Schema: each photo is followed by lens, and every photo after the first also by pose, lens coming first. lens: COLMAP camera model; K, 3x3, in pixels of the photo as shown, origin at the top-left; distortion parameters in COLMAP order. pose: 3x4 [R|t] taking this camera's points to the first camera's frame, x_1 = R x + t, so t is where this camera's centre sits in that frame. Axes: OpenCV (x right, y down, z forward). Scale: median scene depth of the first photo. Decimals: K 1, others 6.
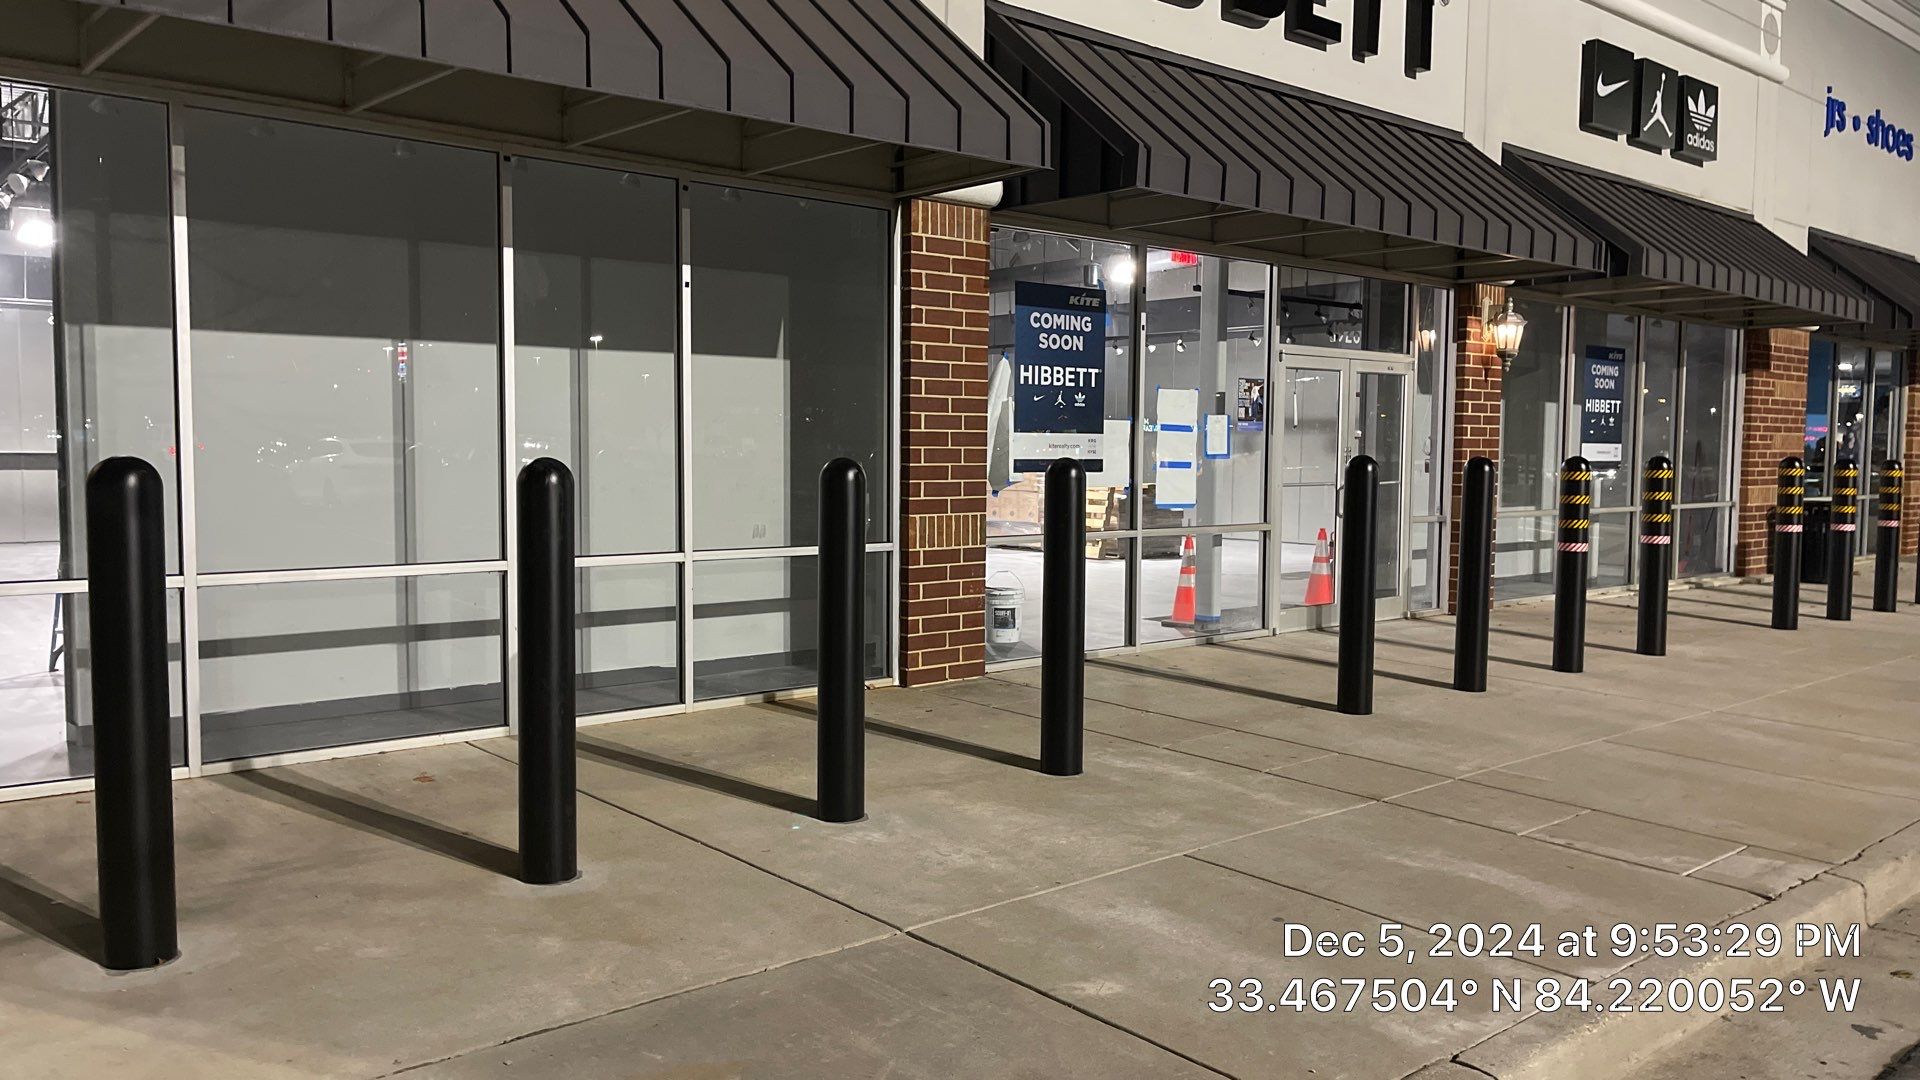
lens RADIAL K [[1439.6, 0, 989.3], [0, 1439.6, 536.2], [0, 0, 1]] dist [0.104736, -0.149779]
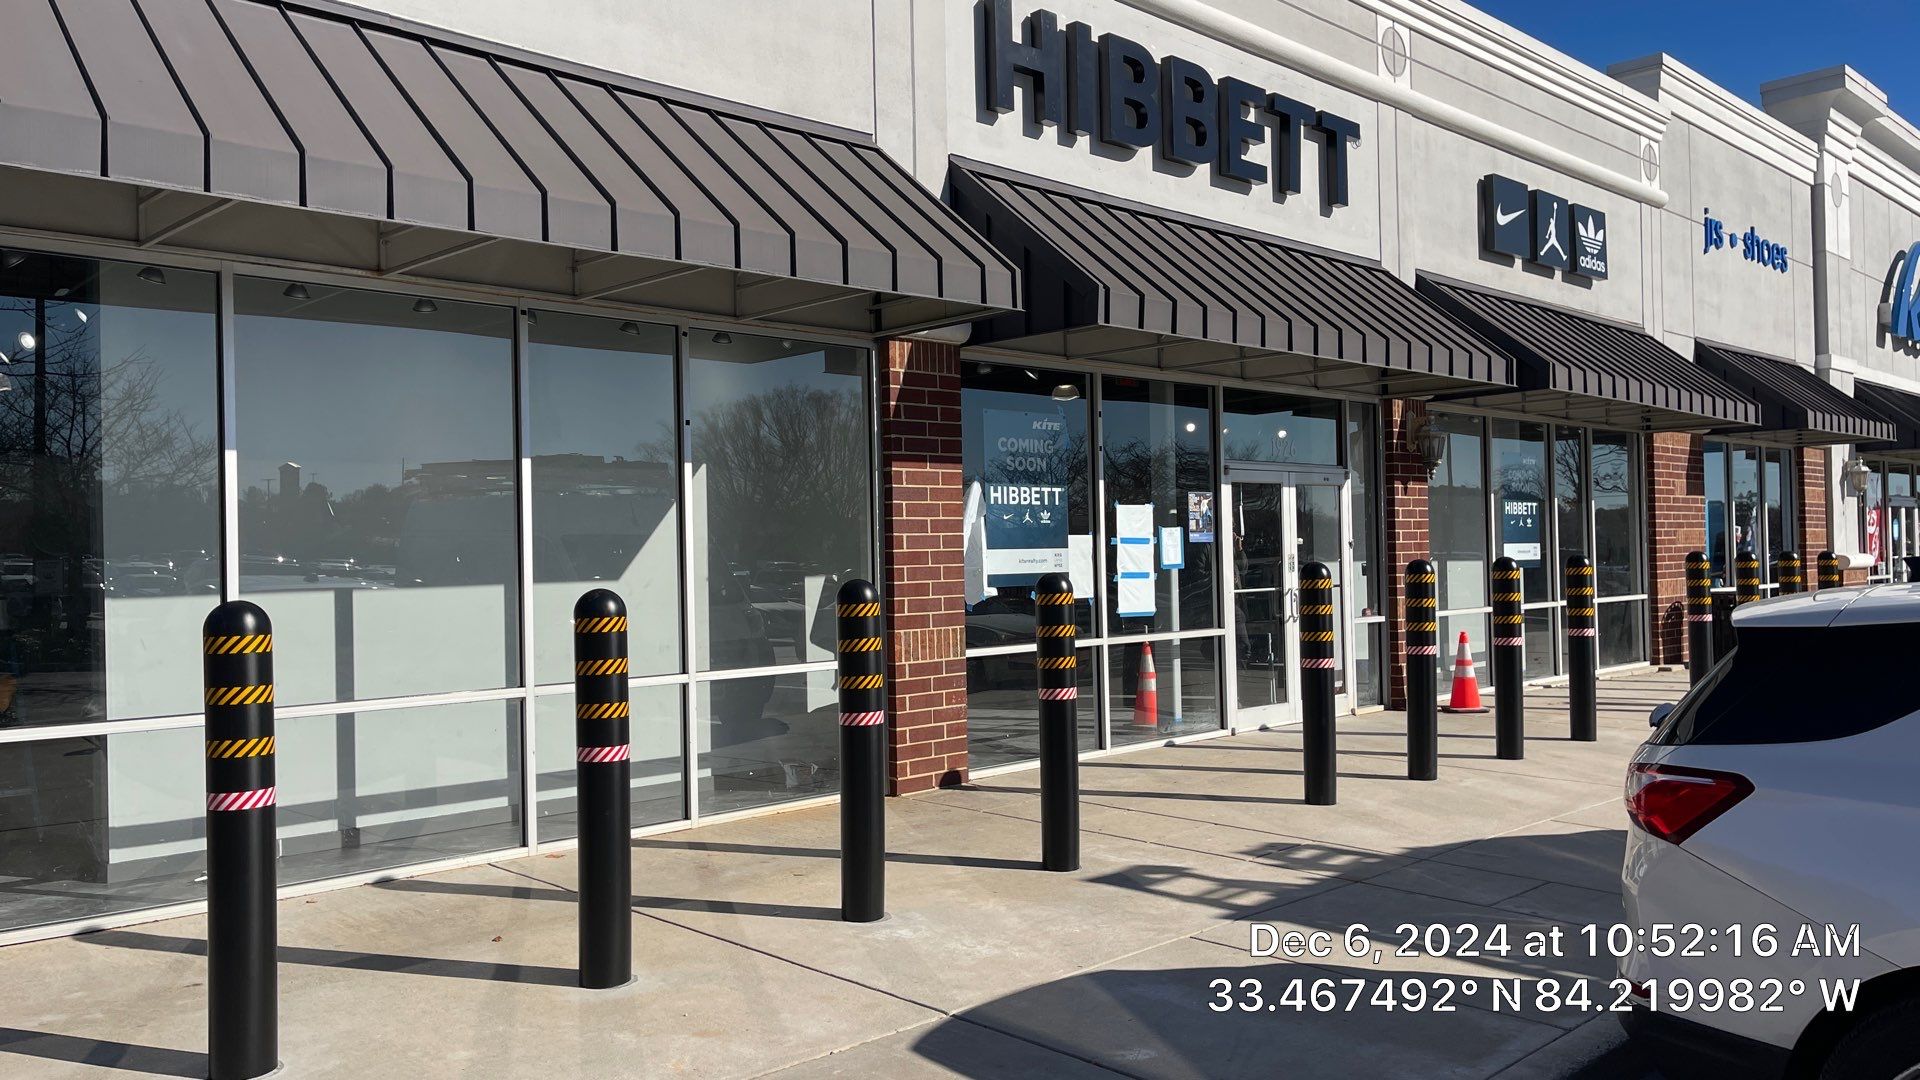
lens RADIAL K [[1439.6, 0, 989.3], [0, 1439.6, 536.2], [0, 0, 1]] dist [0.104736, -0.149779]
pose [[0.998088, -0.030593, 0.053703, -0.024497], [0.034771, 0.996294, -0.078667, 0.001045], [-0.051097, 0.080384, 0.995453, -0.037016]]
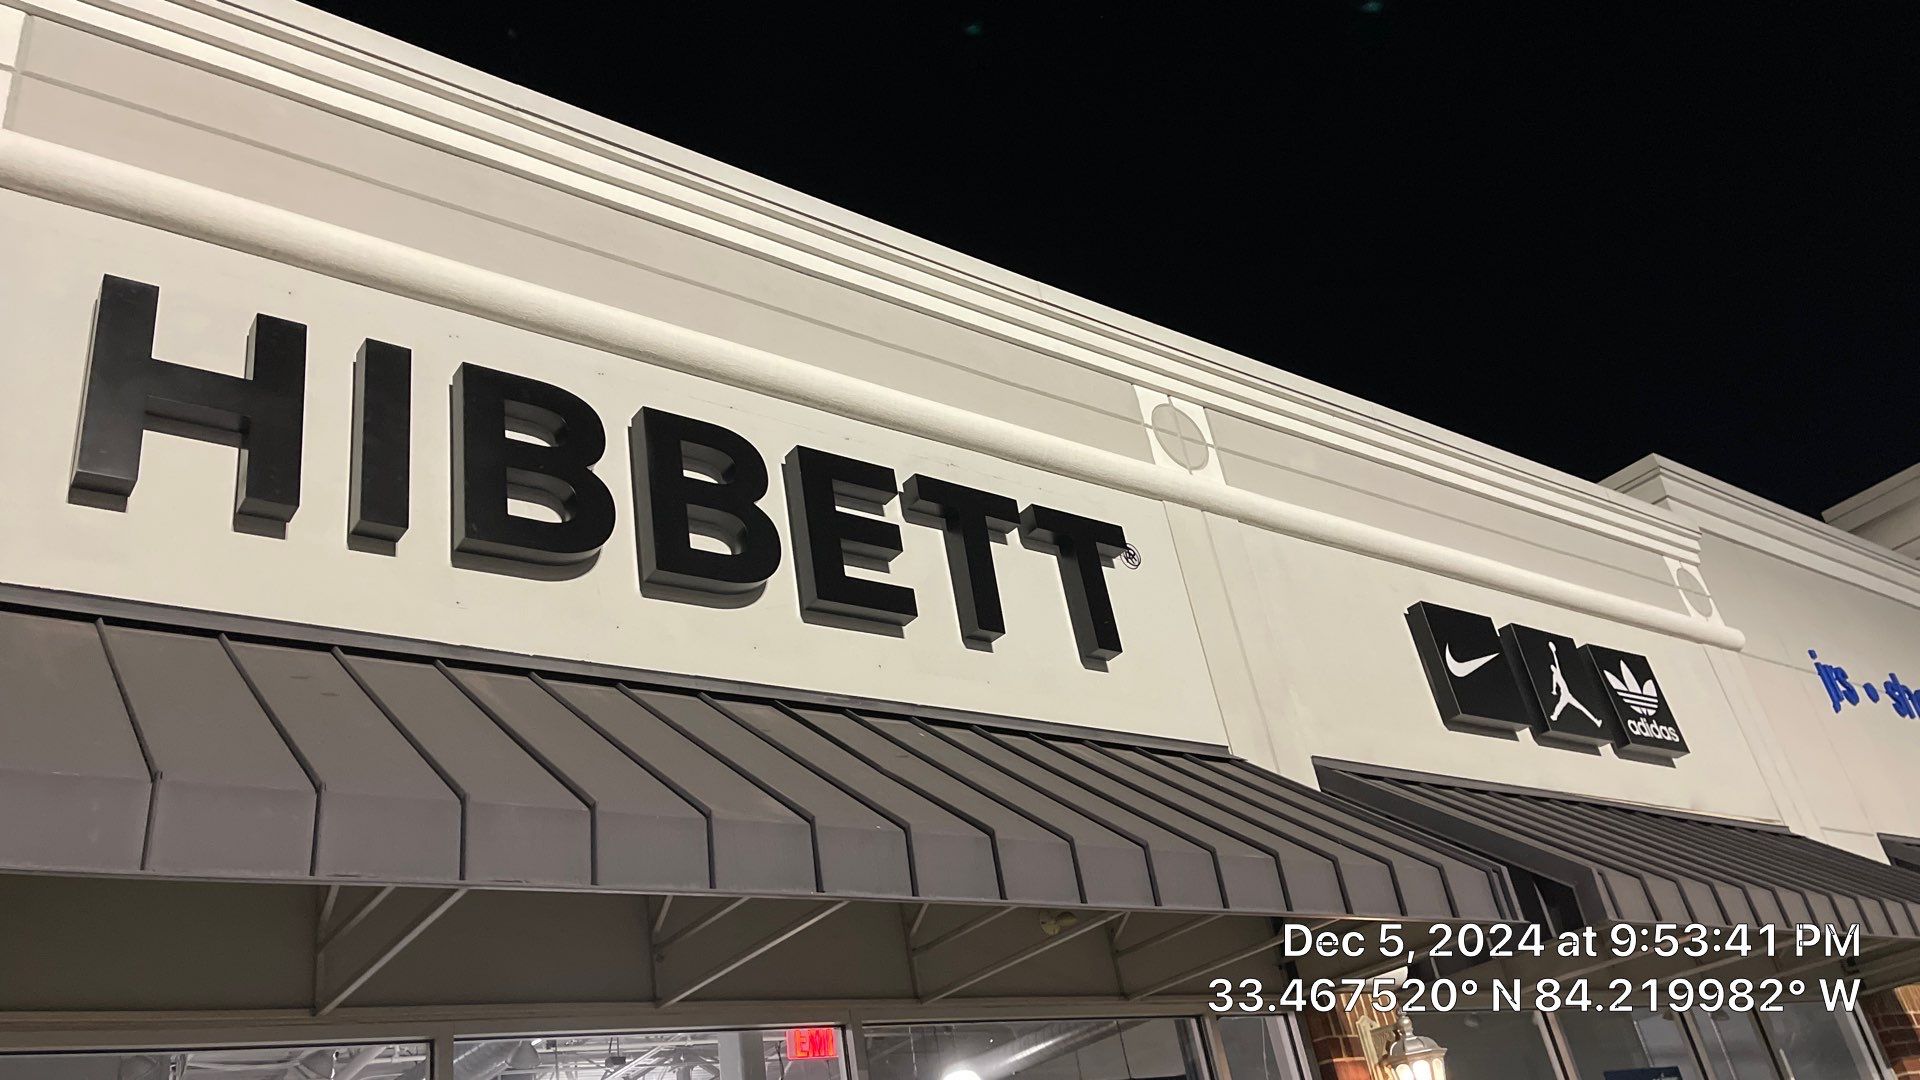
lens RADIAL K [[1439.6, 0, 989.3], [0, 1439.6, 536.2], [0, 0, 1]] dist [0.104736, -0.149779]
pose [[0.980867, -0.193634, 0.020155, 0.204475], [0.174457, 0.828305, -0.532425, -0.041303], [0.086402, 0.525754, 0.846238, 0.385503]]
